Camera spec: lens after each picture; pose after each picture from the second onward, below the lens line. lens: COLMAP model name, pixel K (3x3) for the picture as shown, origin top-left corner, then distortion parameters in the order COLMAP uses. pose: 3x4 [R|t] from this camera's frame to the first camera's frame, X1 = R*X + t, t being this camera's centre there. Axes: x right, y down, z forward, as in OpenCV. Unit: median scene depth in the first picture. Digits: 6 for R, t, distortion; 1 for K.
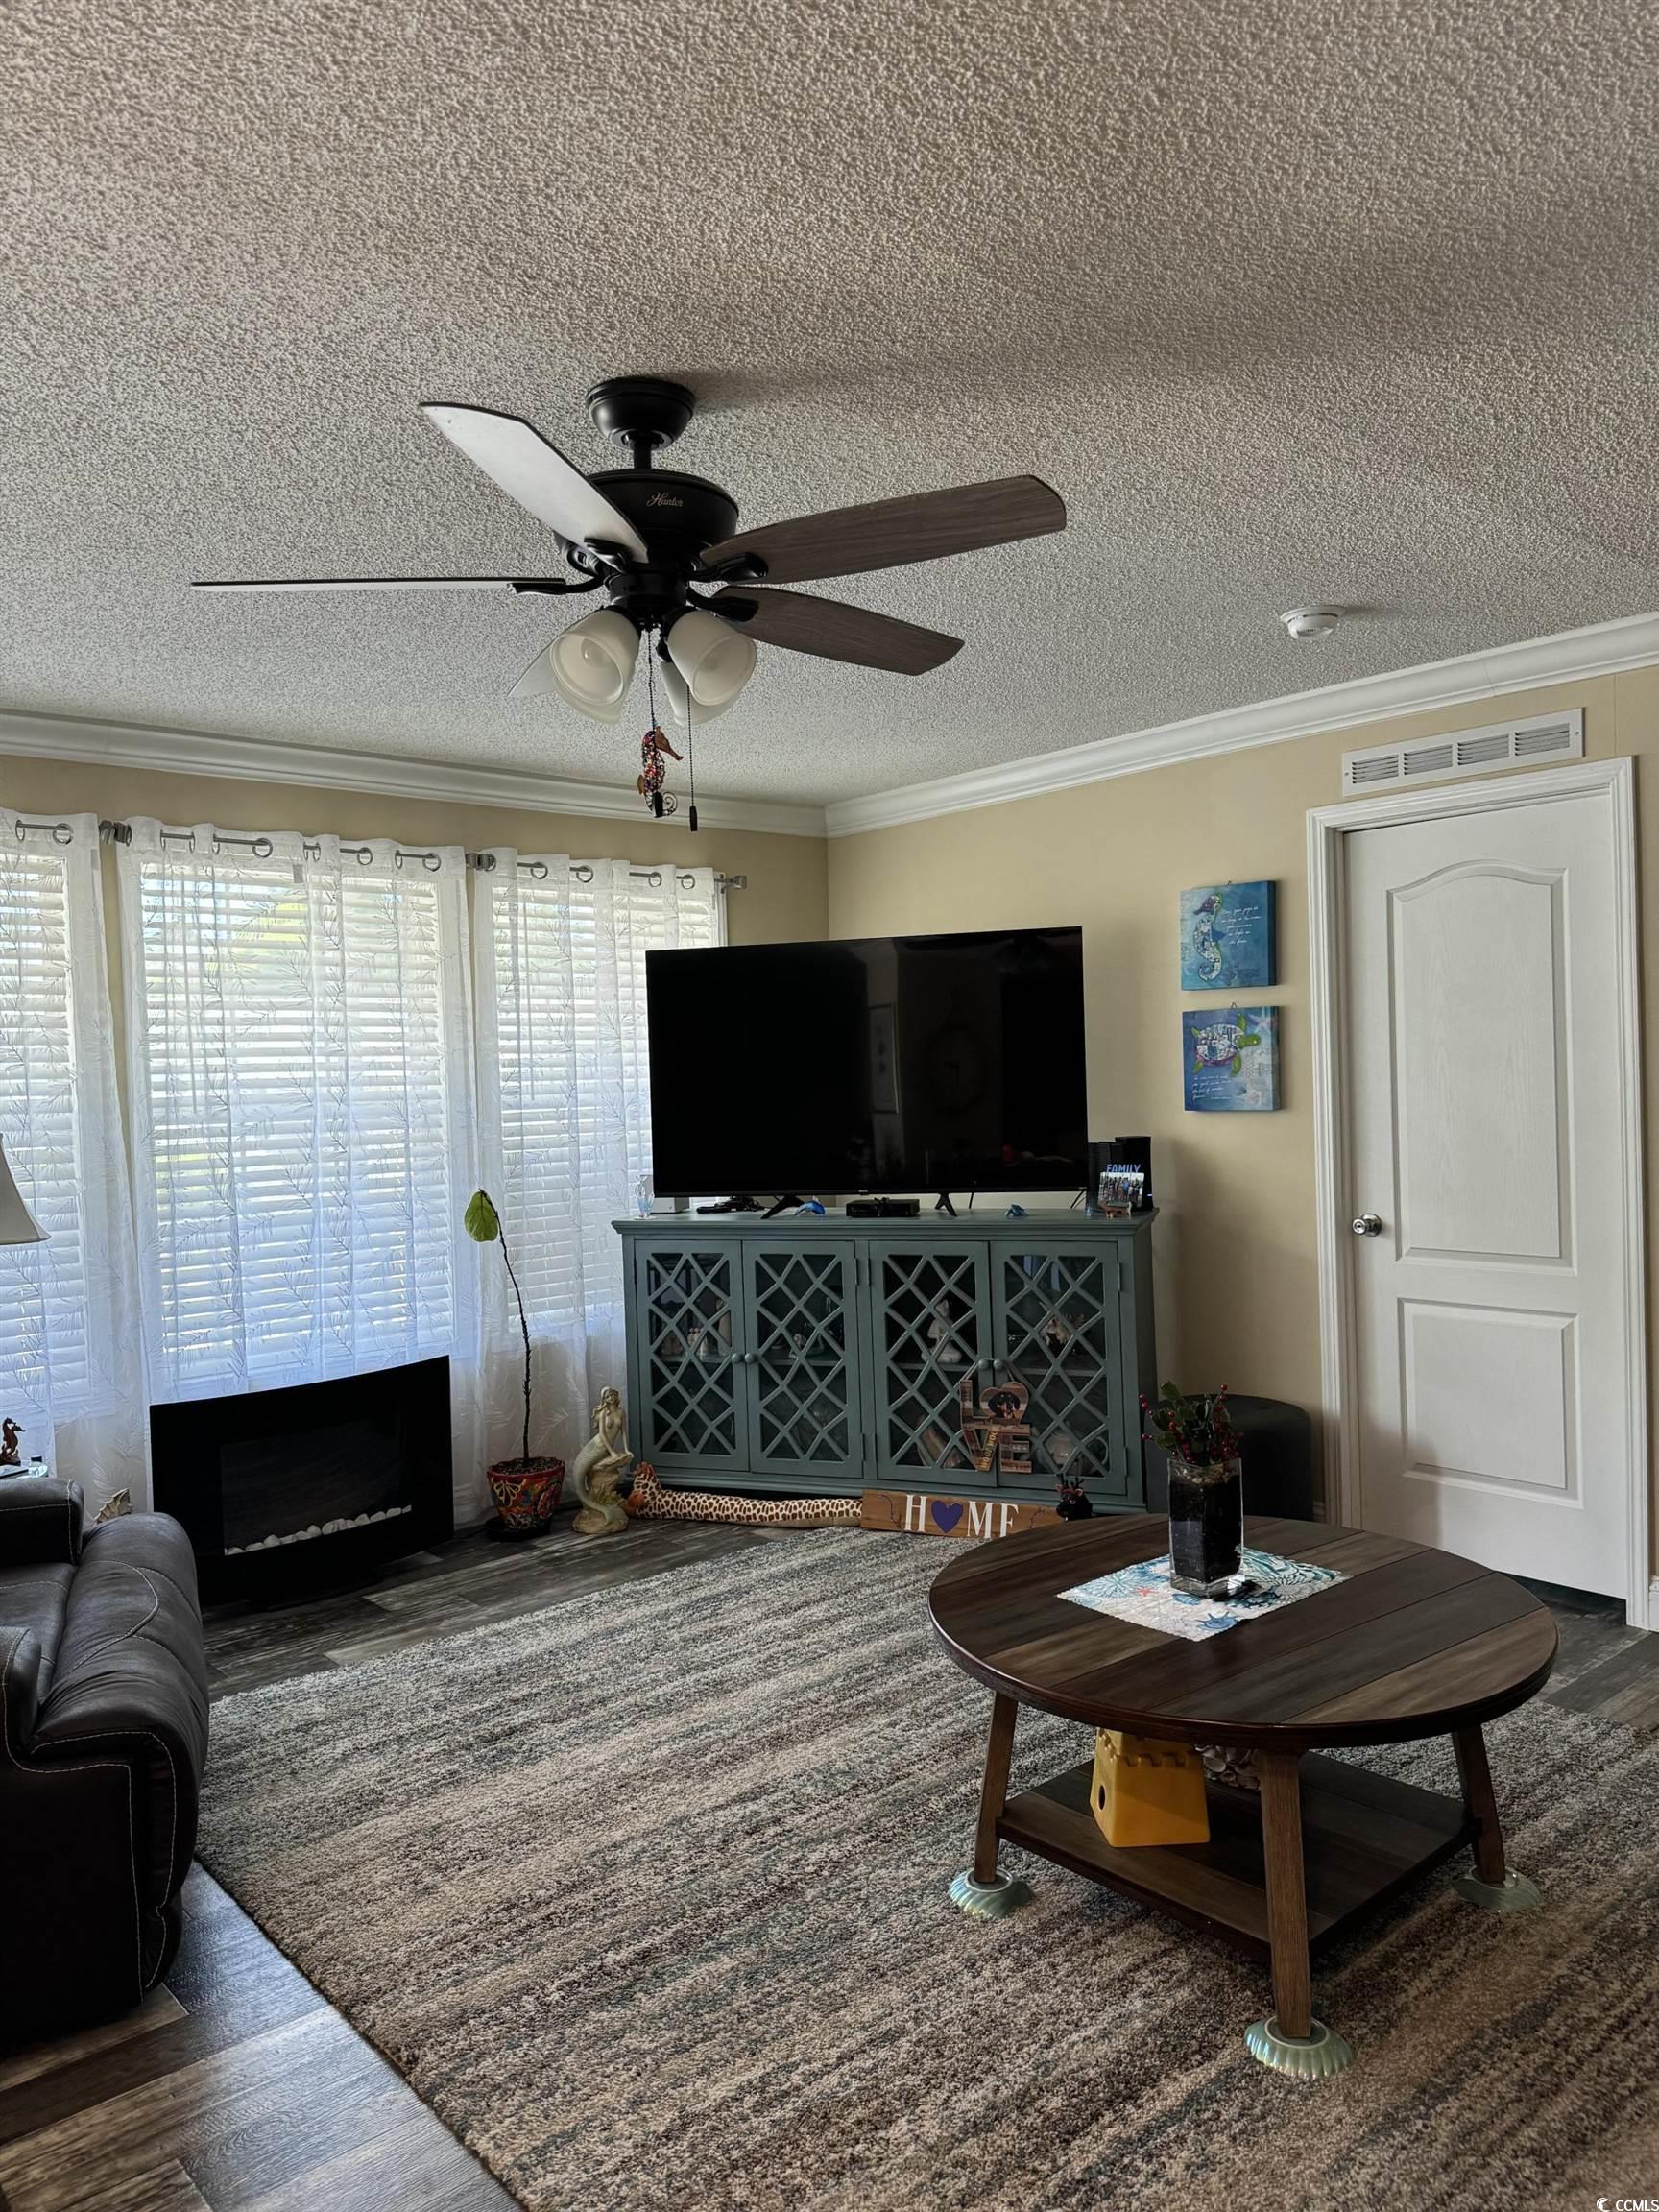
lens RADIAL K [[1512.6, 0, 829.5], [0, 1512.6, 1106.0], [0, 0, 1]] dist [0.116991, -0.255558]
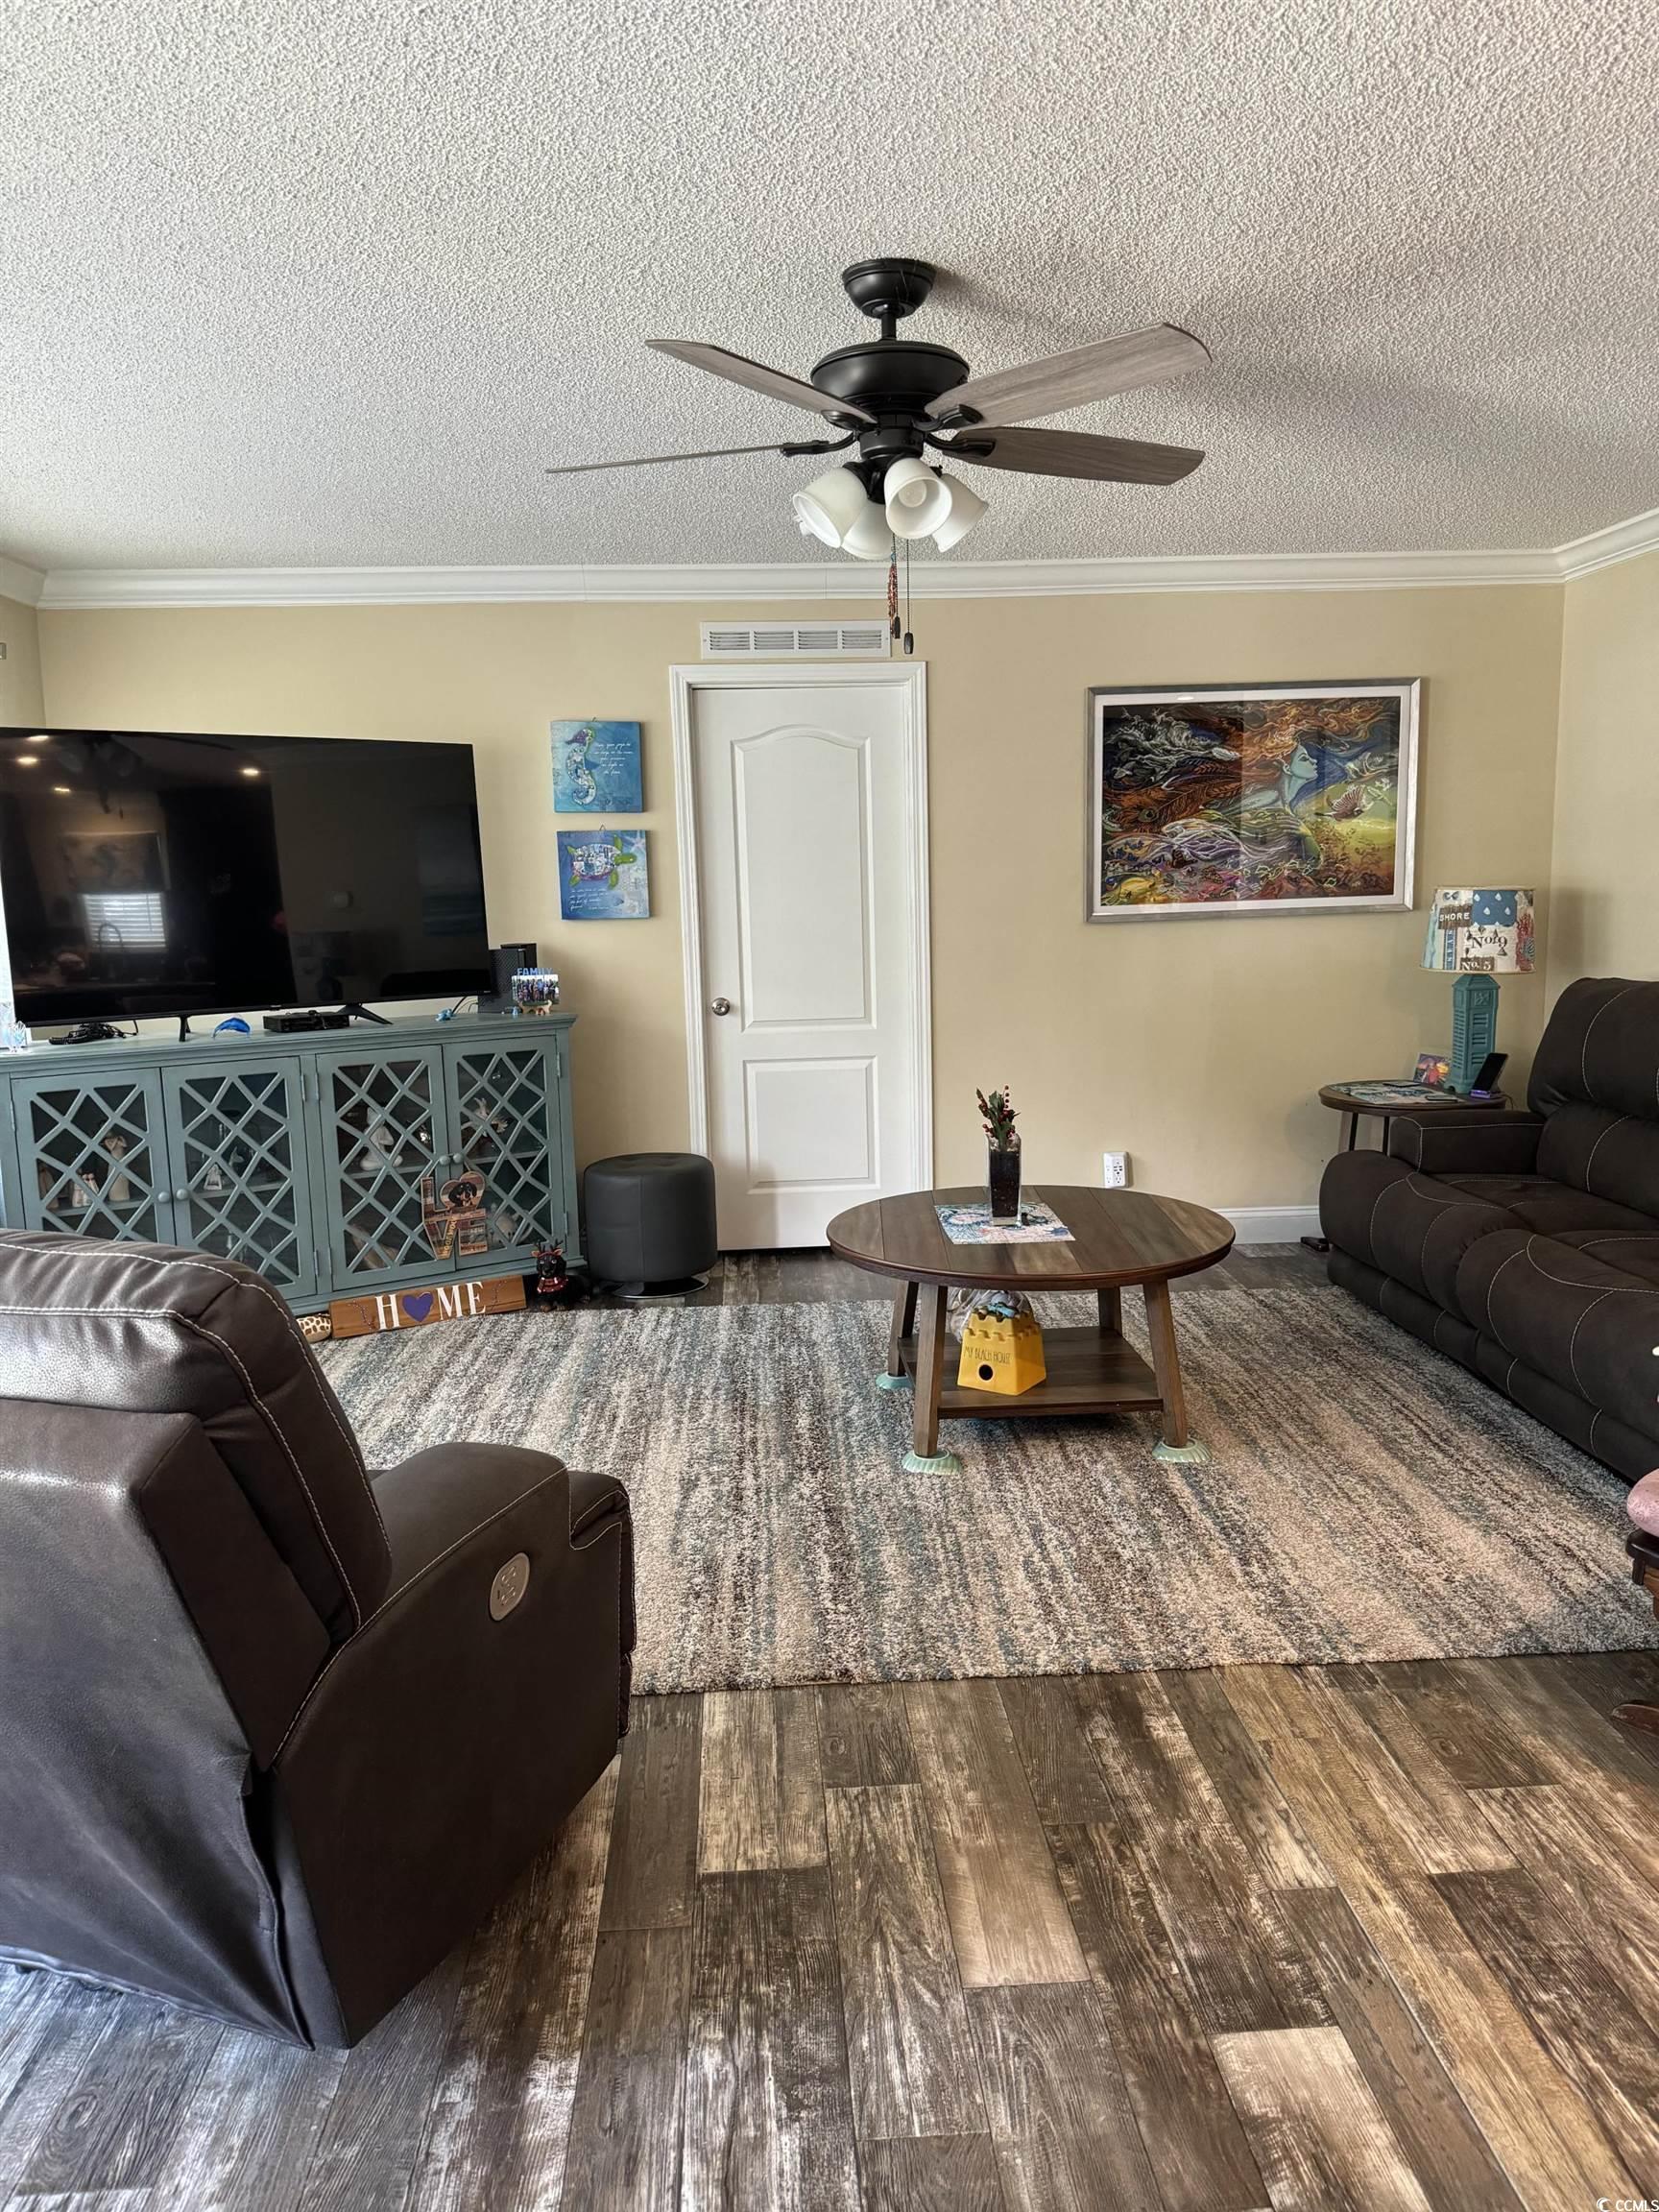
lens RADIAL K [[1553.2, 0, 792.7], [0, 1553.2, 1113.1], [0, 0, 1]] dist [0.092057, -0.076233]
pose [[0.612066, -0.100133, 0.784442, -0.605383], [0.021510, 0.993692, 0.110060, 0.022865], [-0.790514, -0.050491, 0.610359, 0.144373]]
